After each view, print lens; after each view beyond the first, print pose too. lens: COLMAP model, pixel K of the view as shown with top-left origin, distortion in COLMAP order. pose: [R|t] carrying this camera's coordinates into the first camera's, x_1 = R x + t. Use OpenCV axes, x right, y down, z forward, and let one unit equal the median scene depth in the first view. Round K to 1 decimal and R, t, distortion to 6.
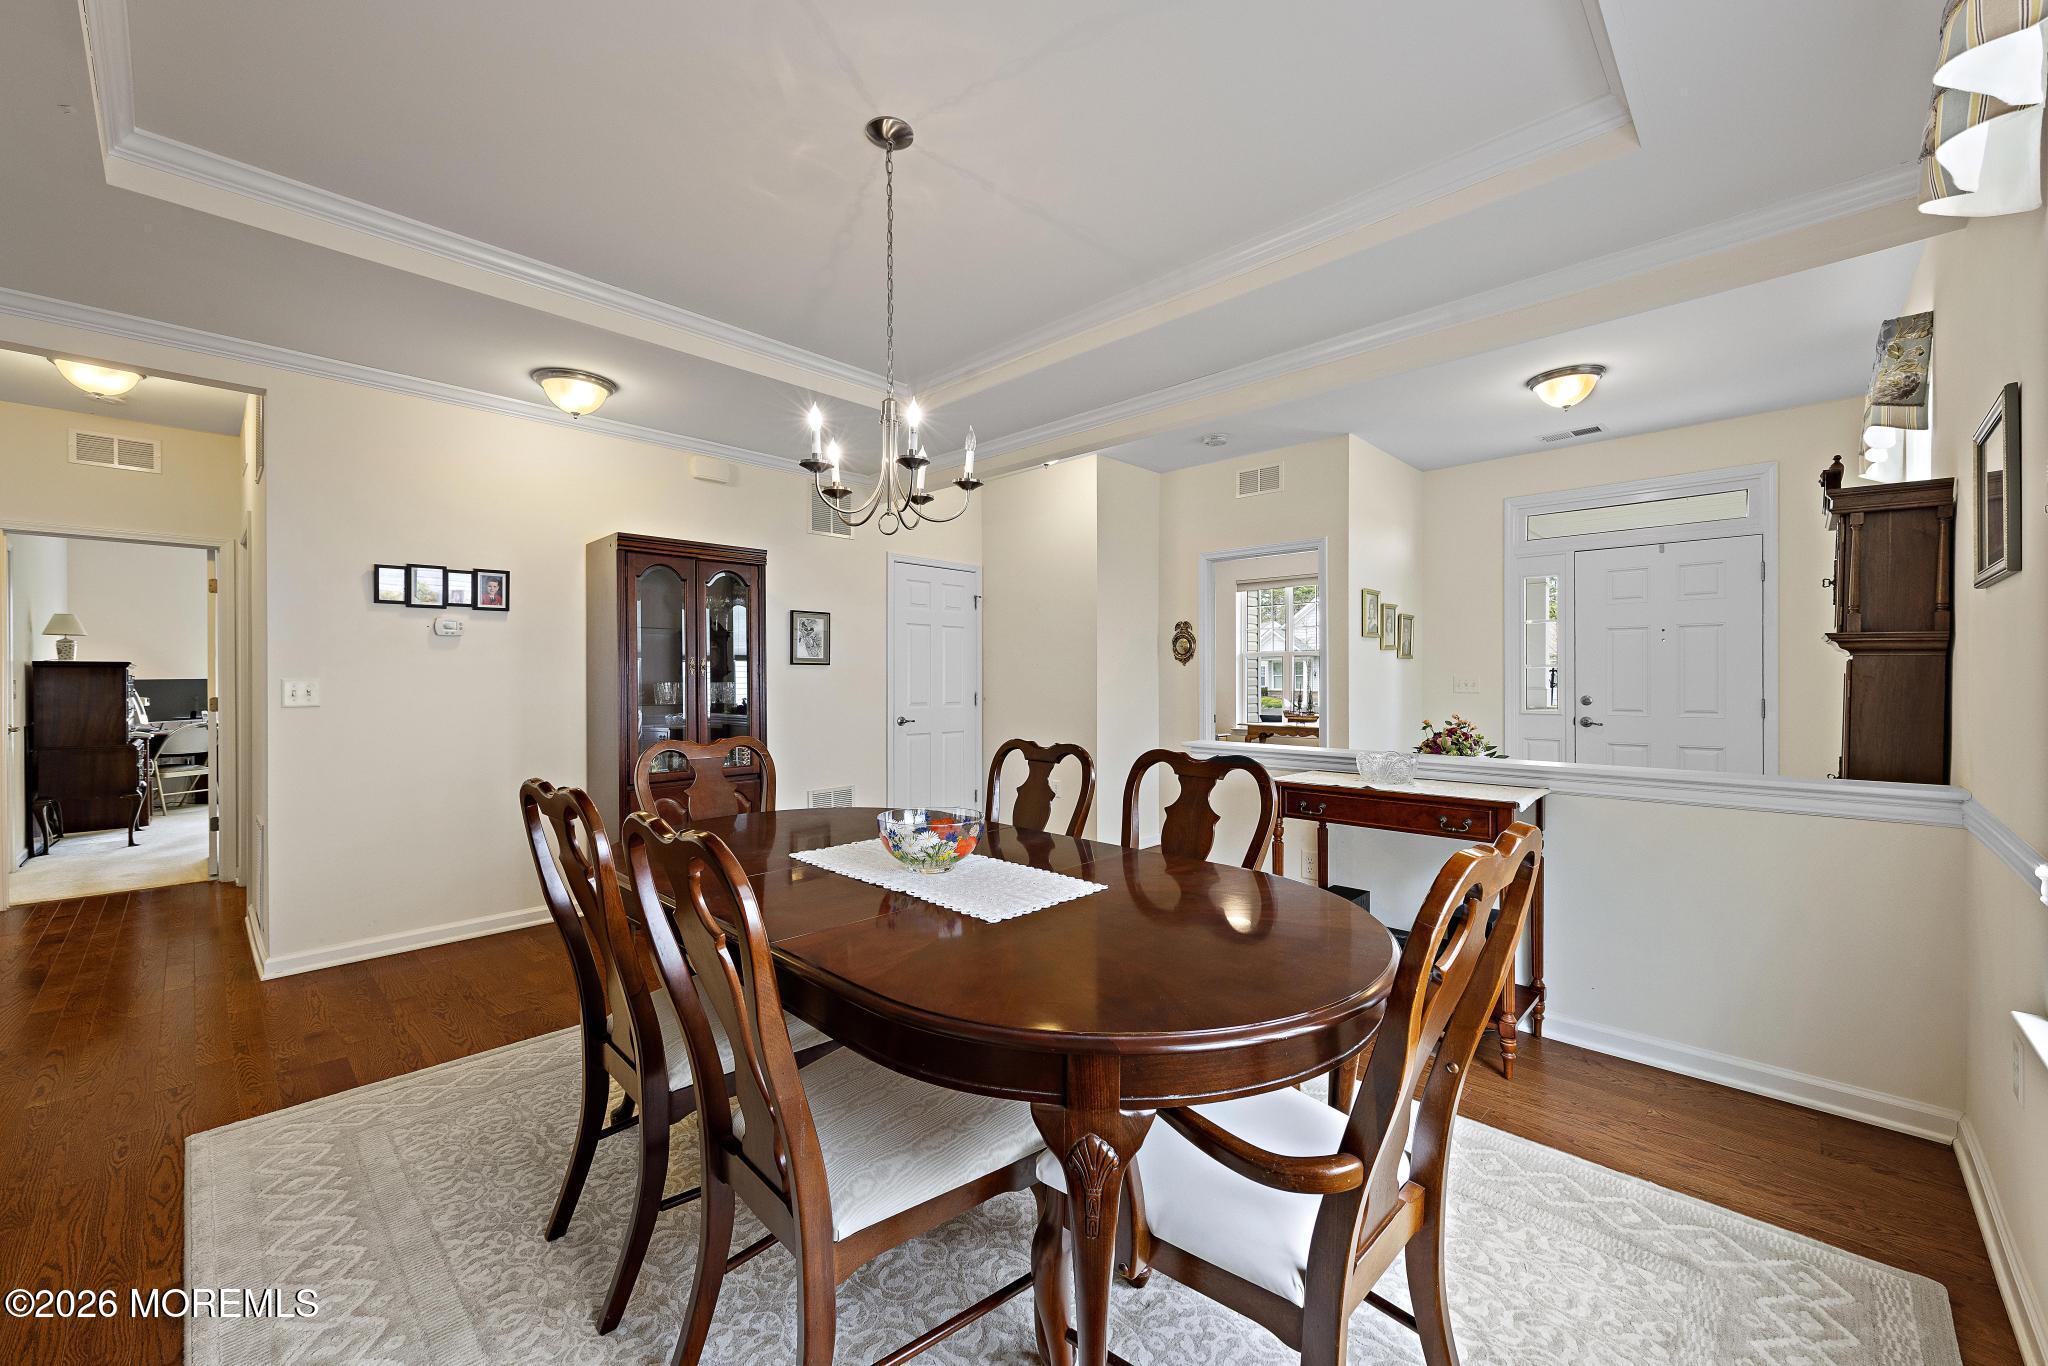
lens RADIAL K [[801.3, 0, 1024.0], [0, 801.3, 683.0], [0, 0, 1]] dist [-0.000304, -0.000029]
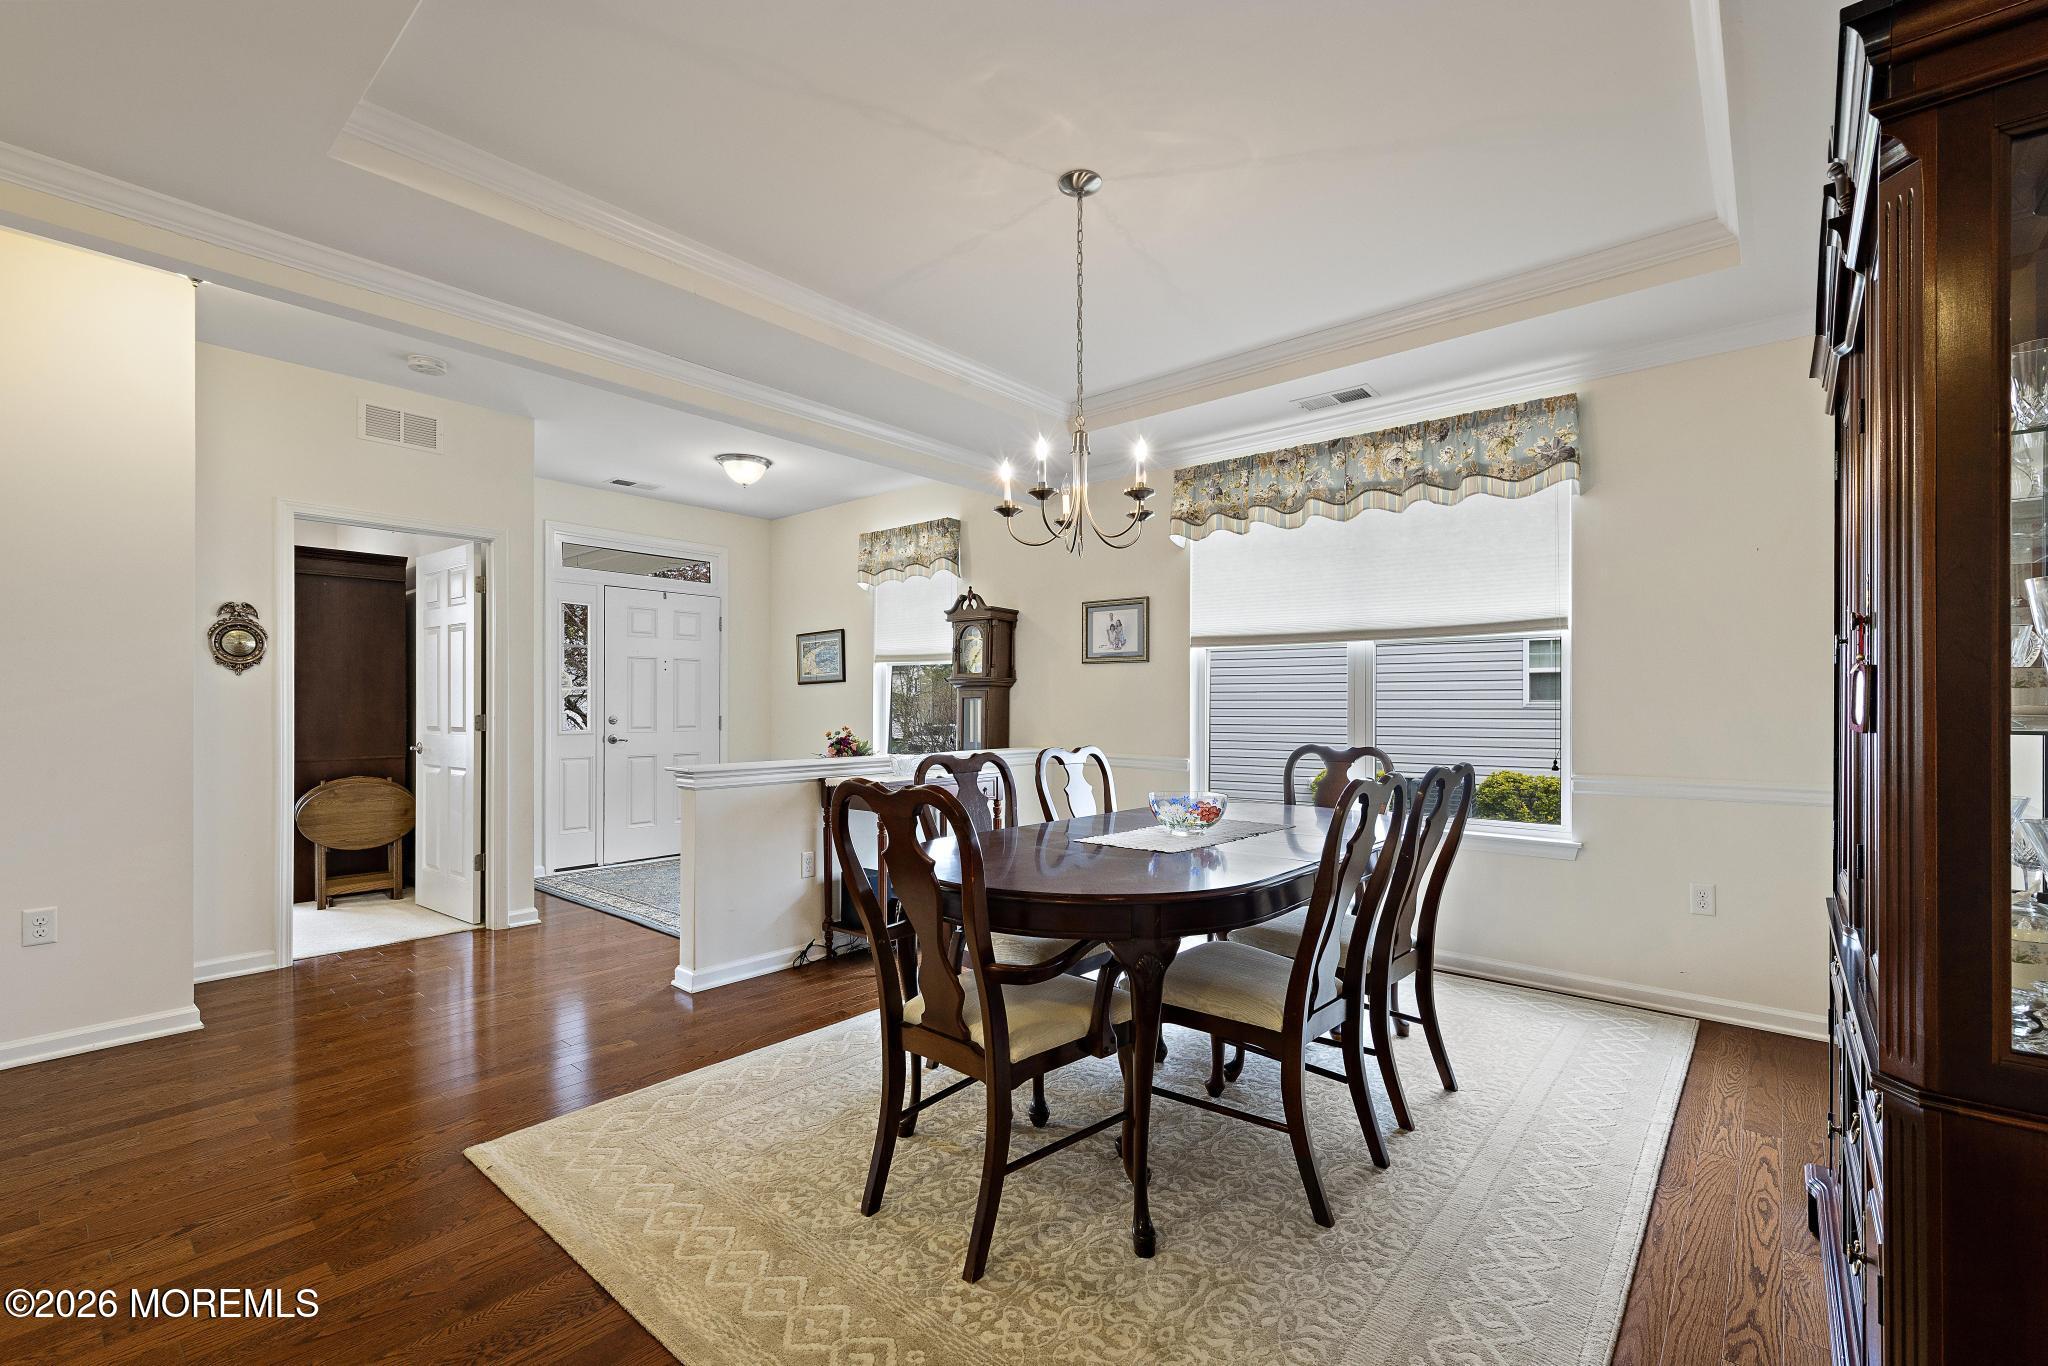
lens RADIAL K [[894.5, 0, 1035.7], [0, 894.5, 705.9], [0, 0, 1]] dist [0.011262, -0.000175]
pose [[-0.071313, 0.001123, 0.997453, -0.590733], [0.004467, 0.999990, -0.000807, 0.005609], [-0.997444, 0.004398, -0.071317, 0.498544]]
